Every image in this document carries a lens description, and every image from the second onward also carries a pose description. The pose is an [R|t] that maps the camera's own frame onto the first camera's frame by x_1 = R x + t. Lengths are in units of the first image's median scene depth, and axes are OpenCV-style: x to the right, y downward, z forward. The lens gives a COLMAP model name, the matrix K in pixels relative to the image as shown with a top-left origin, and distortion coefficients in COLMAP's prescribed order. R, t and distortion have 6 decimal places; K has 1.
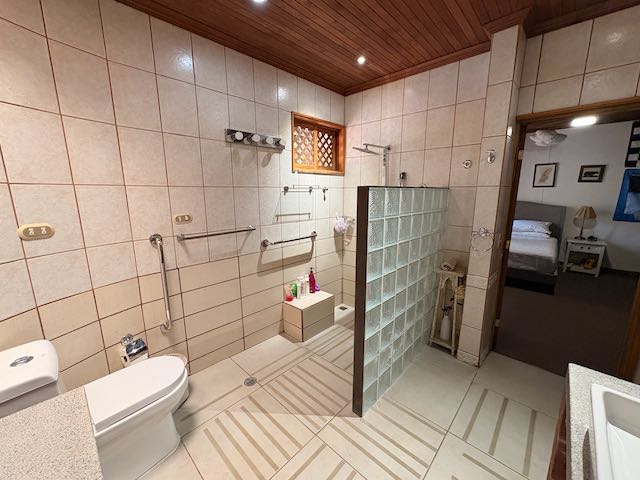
lens RADIAL K [[256.8, 0, 318.7], [0, 256.8, 239.3], [0, 0, 1]] dist [0.000011, 0.000049]
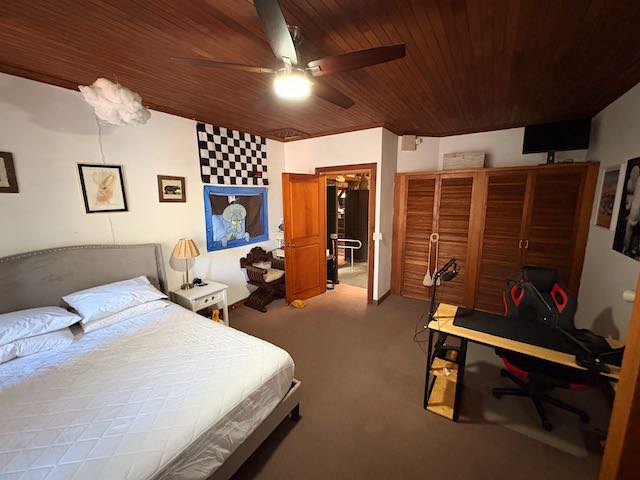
lens RADIAL K [[256.8, 0, 318.4], [0, 256.8, 240.6], [0, 0, 1]] dist [0.000011, 0.000049]
pose [[-0.178149, -0.161598, 0.970644, 0.343029], [0.199748, 0.959946, 0.196479, -0.182372], [-0.963516, 0.228886, -0.138735, 0.755240]]
